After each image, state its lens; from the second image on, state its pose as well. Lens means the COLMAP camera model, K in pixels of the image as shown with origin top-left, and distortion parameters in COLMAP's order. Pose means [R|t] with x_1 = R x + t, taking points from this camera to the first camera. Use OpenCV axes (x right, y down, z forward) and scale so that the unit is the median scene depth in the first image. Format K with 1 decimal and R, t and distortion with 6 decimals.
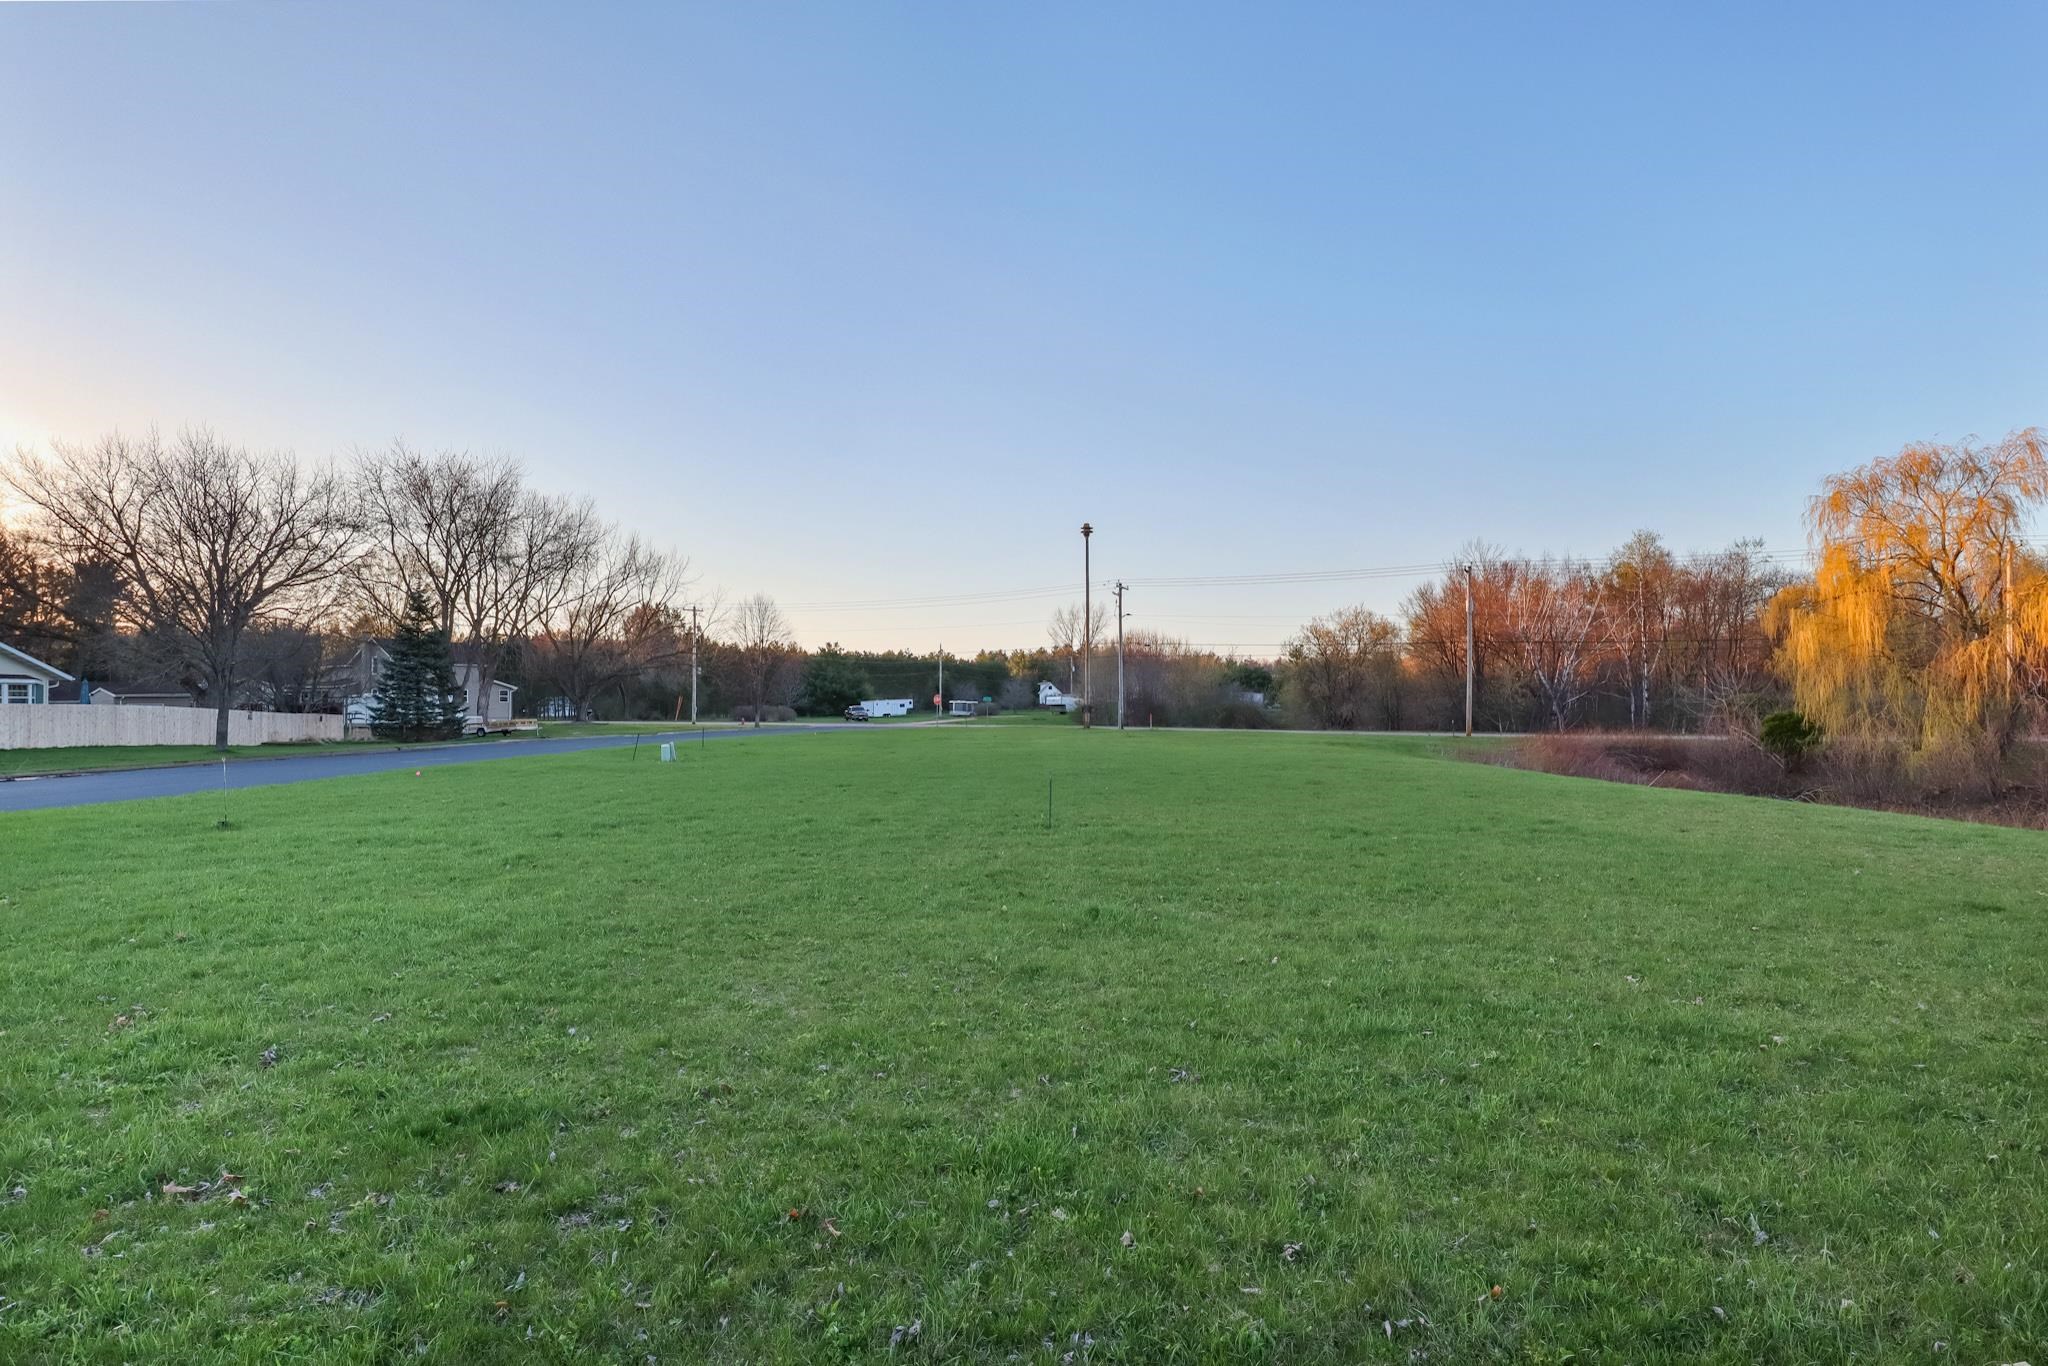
lens RADIAL K [[1015.7, 0, 1031.5], [0, 1015.7, 704.4], [0, 0, 1]] dist [0.003507, -0.000293]
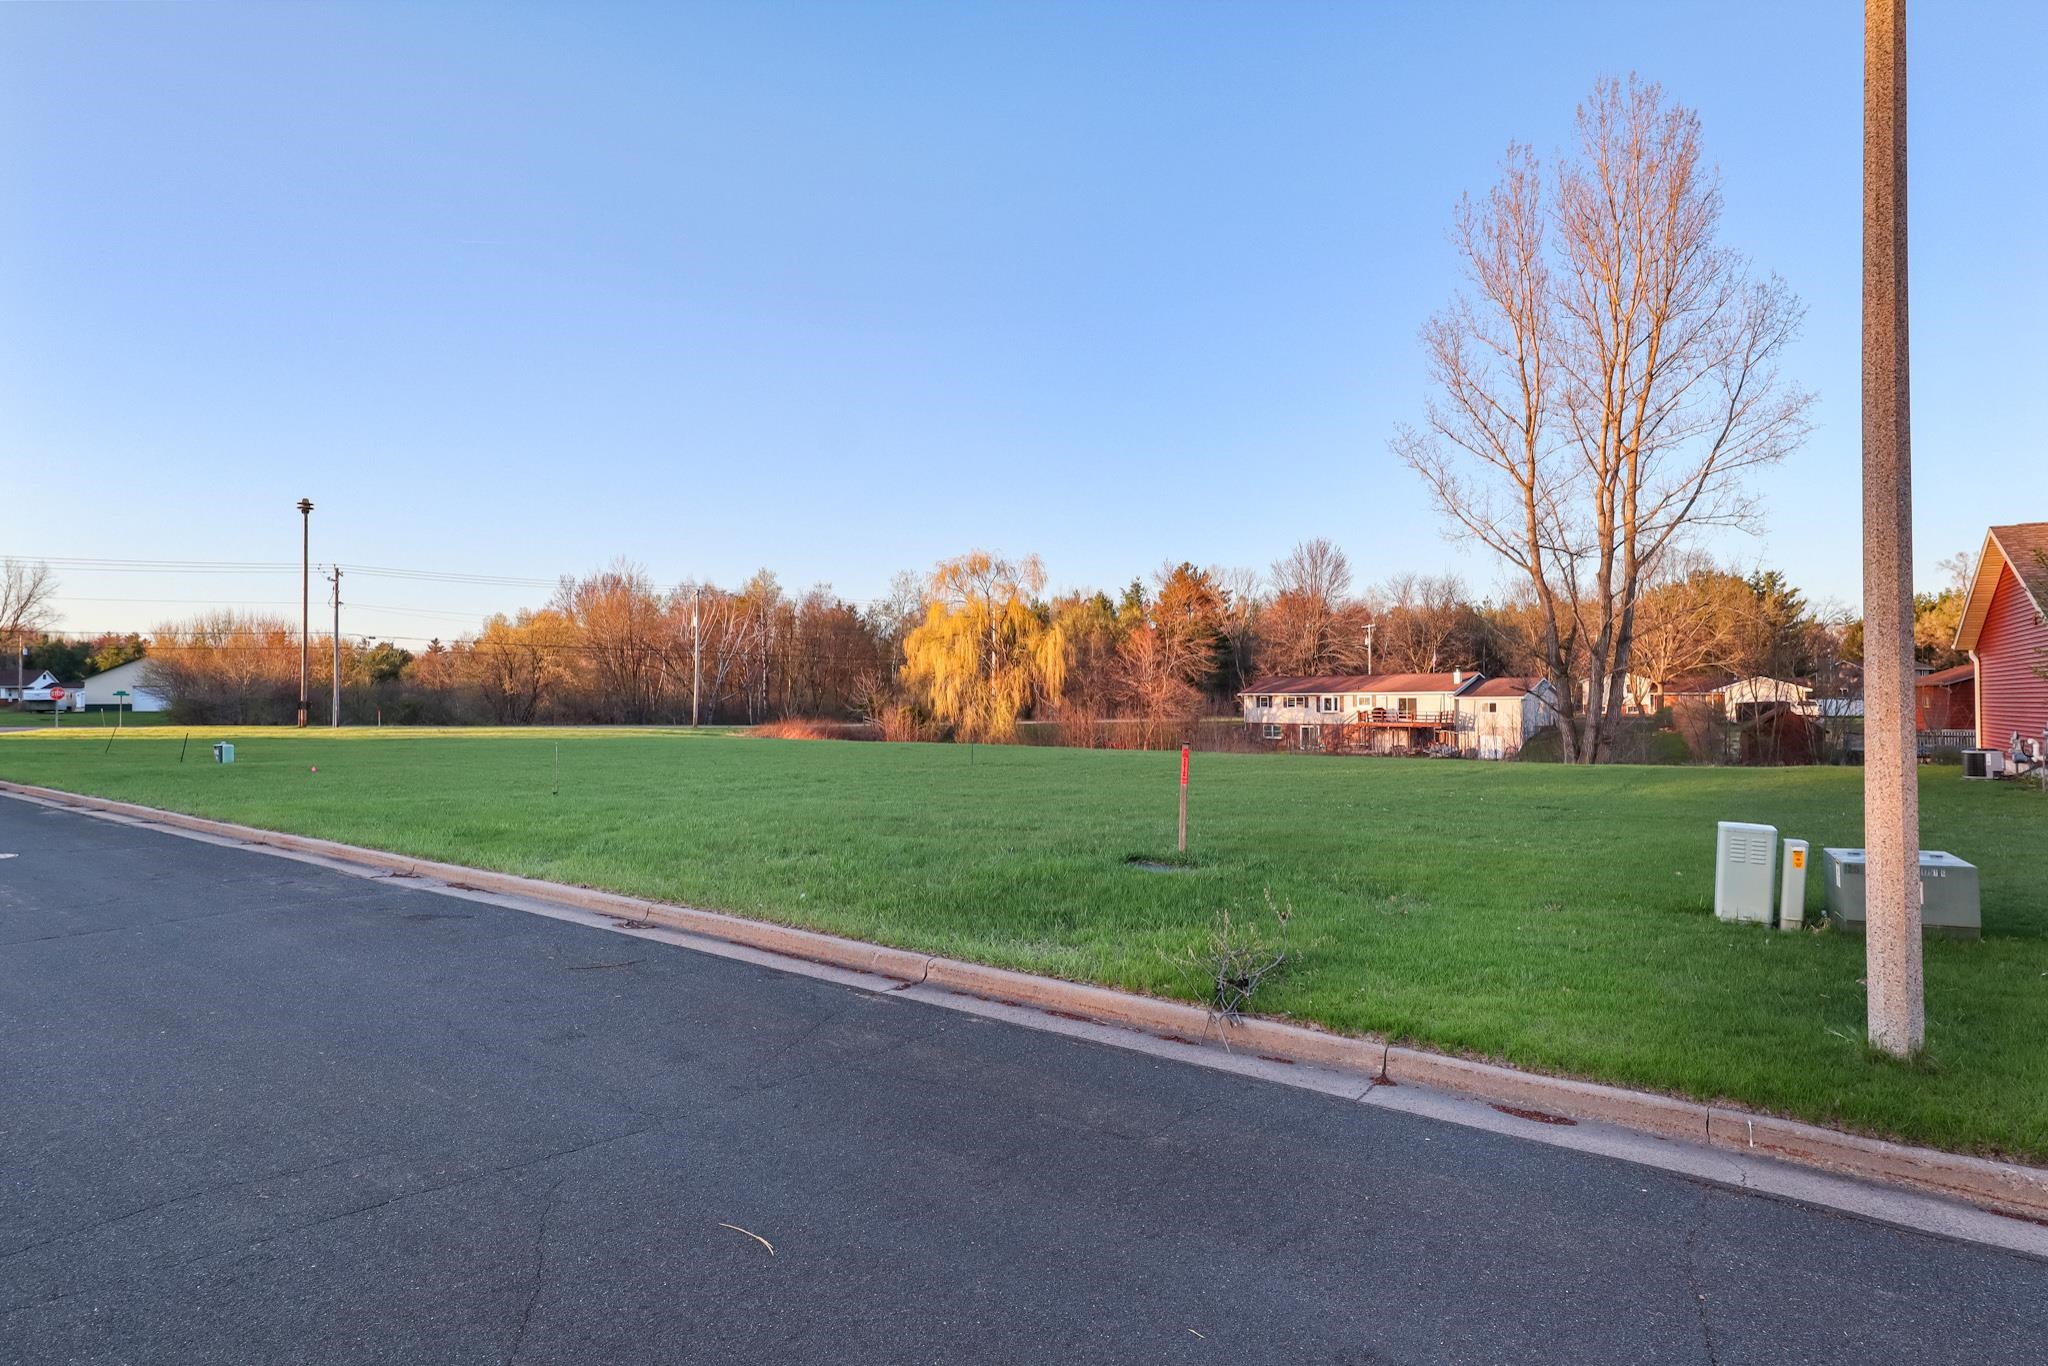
lens RADIAL K [[1015.7, 0, 1031.5], [0, 1015.7, 704.4], [0, 0, 1]] dist [0.003507, -0.000293]
pose [[0.591446, 0.001013, 0.806344, -0.244561], [-0.003340, 0.999994, 0.001194, 0.000292], [-0.806338, -0.003399, 0.591445, -0.042377]]
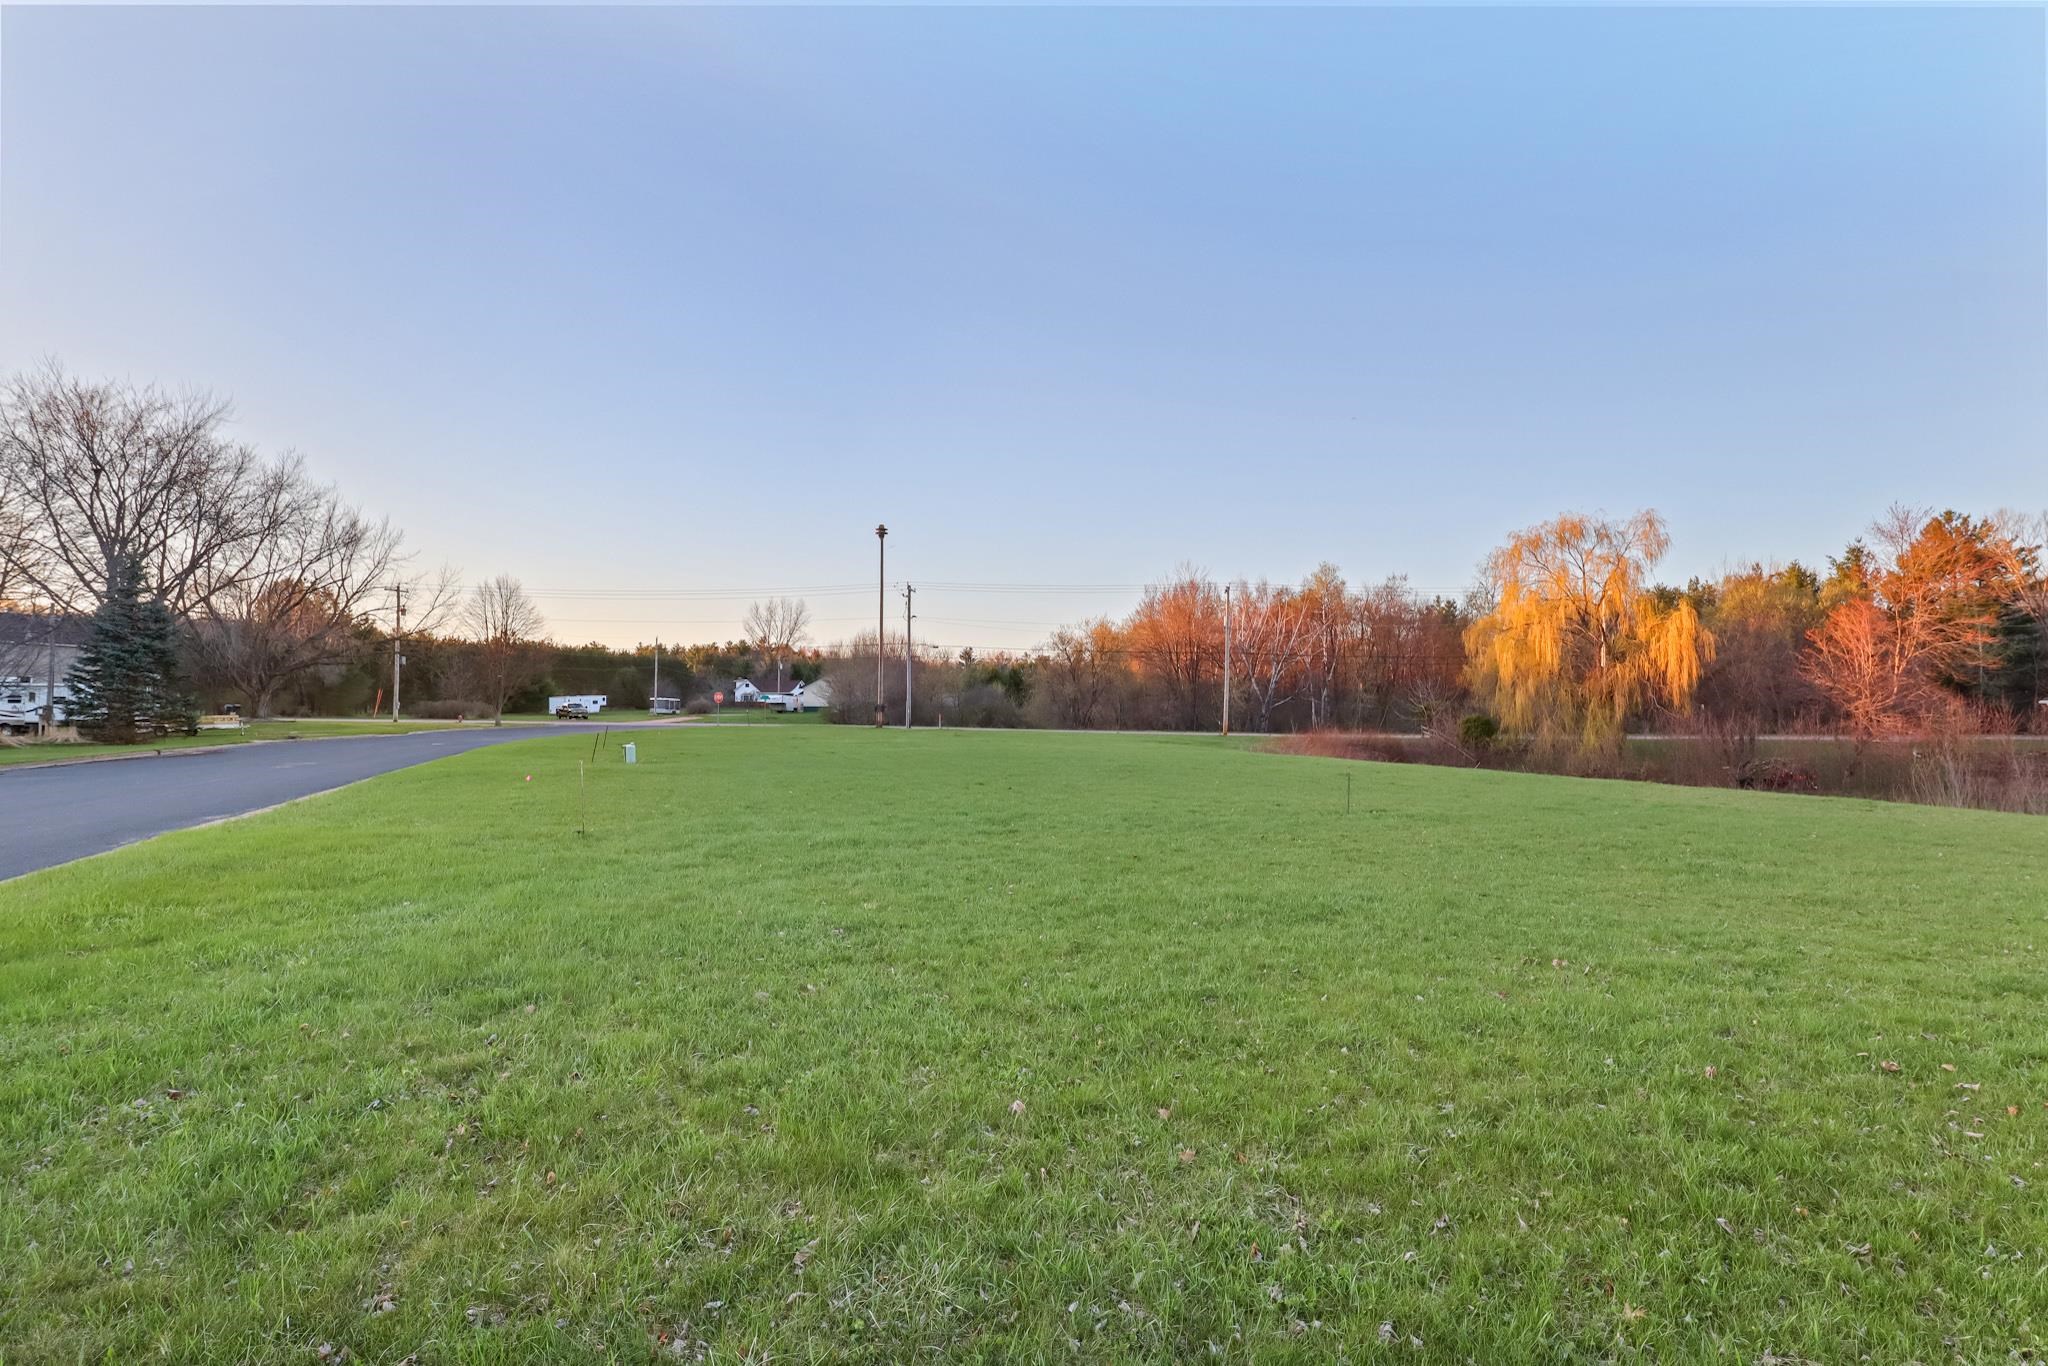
lens RADIAL K [[1015.7, 0, 1031.5], [0, 1015.7, 704.4], [0, 0, 1]] dist [0.003507, -0.000293]
pose [[0.941632, 0.009870, 0.336499, -0.120290], [-0.010207, 0.999948, -0.000770, -0.000513], [-0.336489, -0.002710, 0.941683, -0.000300]]
